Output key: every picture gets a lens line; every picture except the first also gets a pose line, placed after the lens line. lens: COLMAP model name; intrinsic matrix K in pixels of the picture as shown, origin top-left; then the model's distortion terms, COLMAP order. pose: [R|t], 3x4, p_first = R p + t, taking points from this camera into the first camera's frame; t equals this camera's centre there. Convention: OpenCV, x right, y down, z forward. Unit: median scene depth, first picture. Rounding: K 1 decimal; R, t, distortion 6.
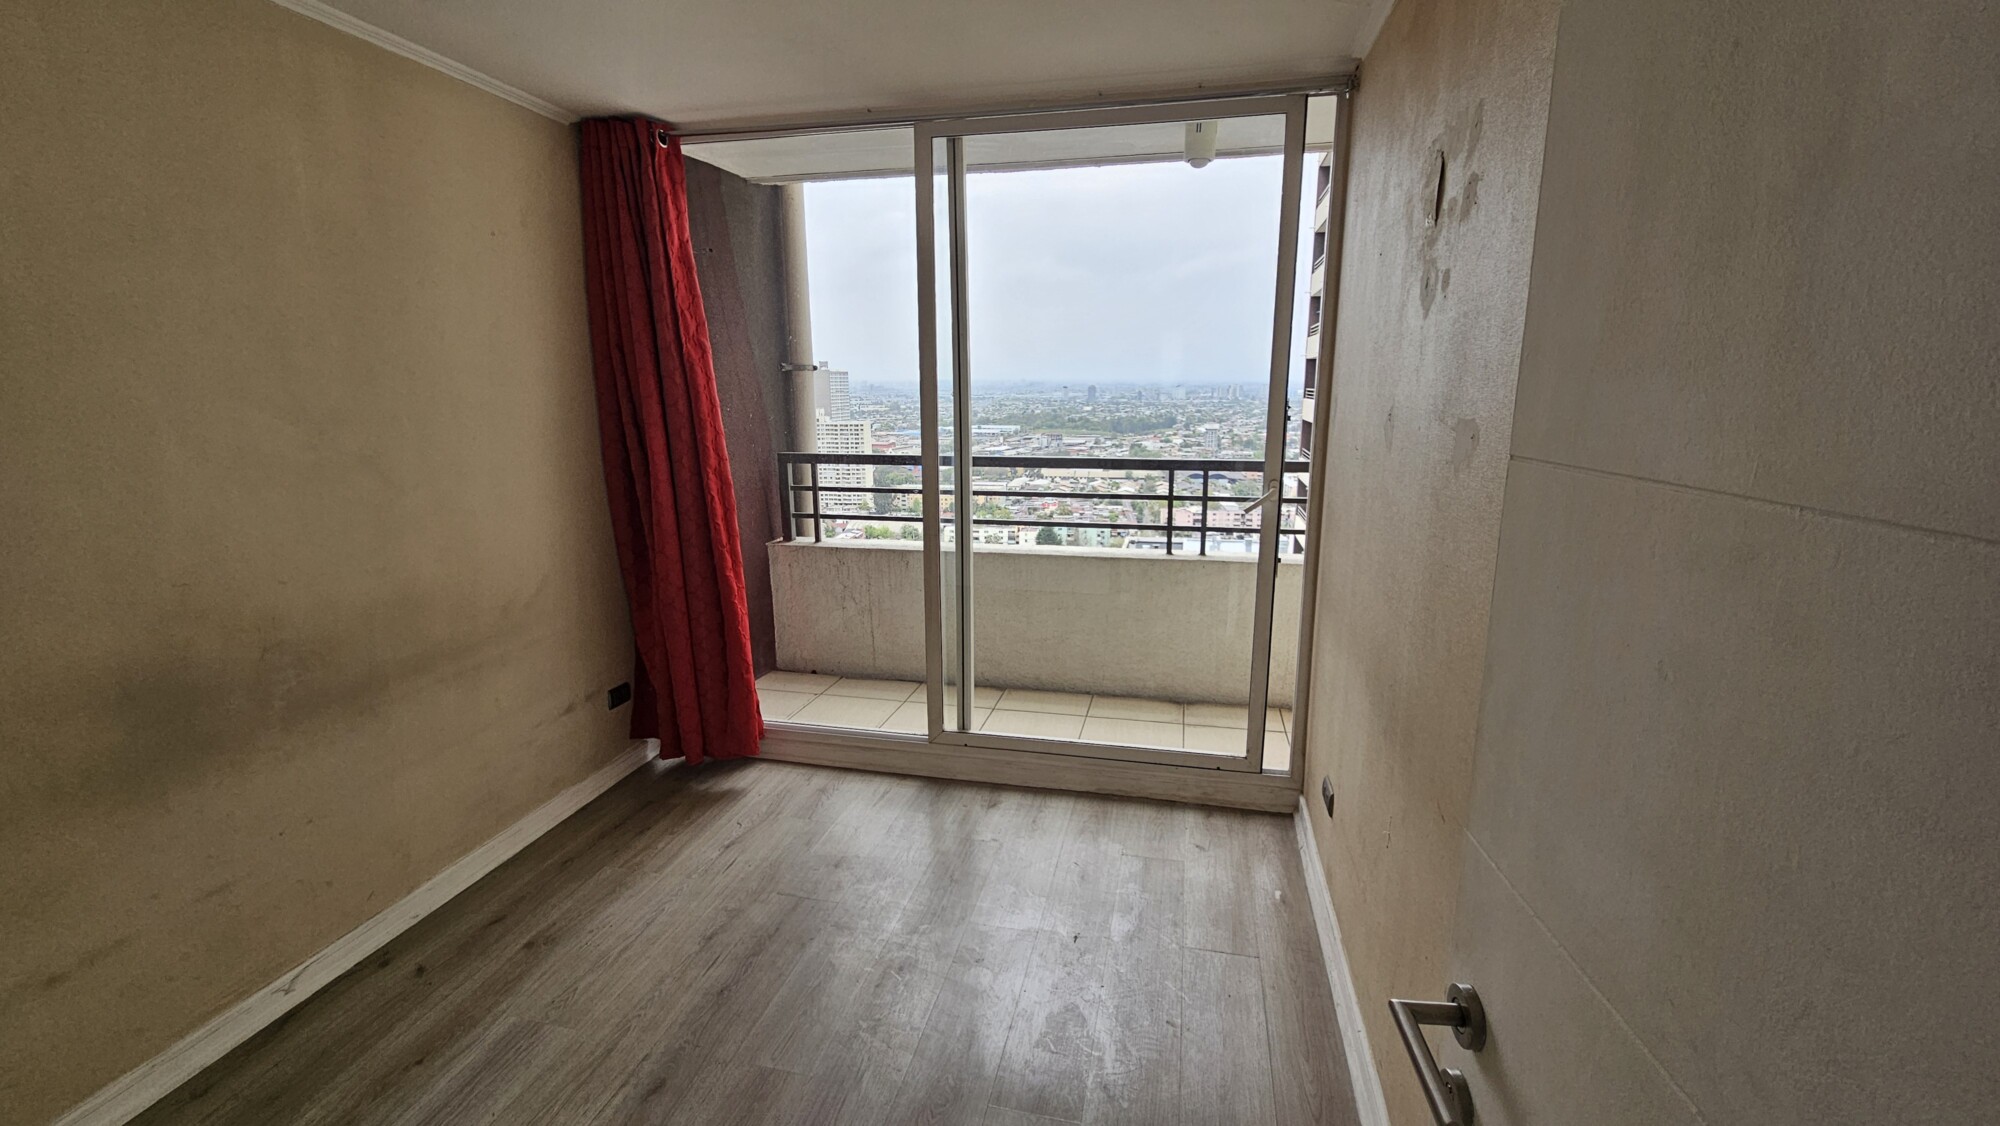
lens RADIAL K [[808.5, 0, 1001.1], [0, 808.5, 572.4], [0, 0, 1]] dist [-0.000584, -0.000049]
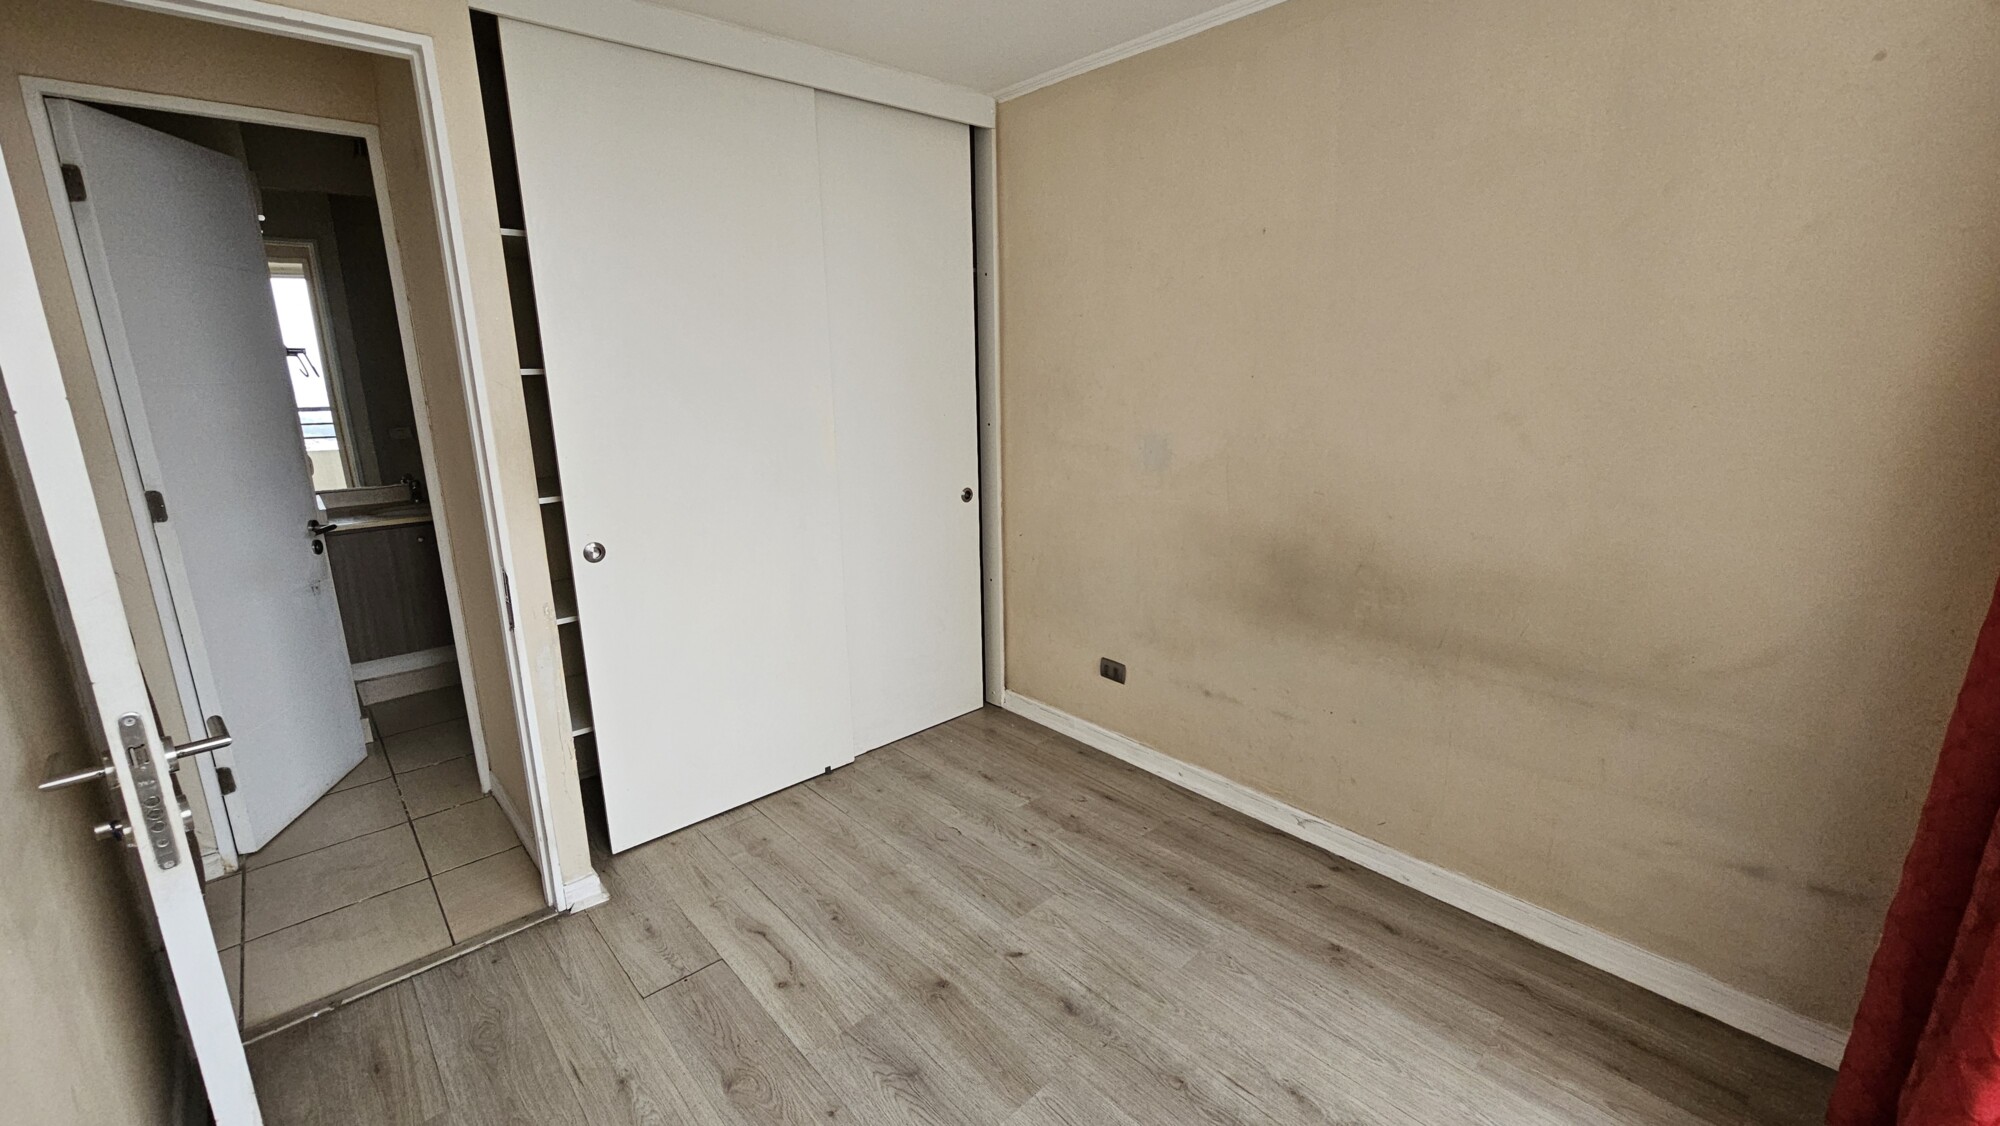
lens RADIAL K [[808.5, 0, 993.5], [0, 808.5, 560.7], [0, 0, 1]] dist [-0.000584, -0.000049]
pose [[-0.564941, 0.210585, -0.797807, 0.308611], [-0.169753, 0.916540, 0.362131, -0.233875], [0.807481, 0.340012, -0.482043, 1.077457]]
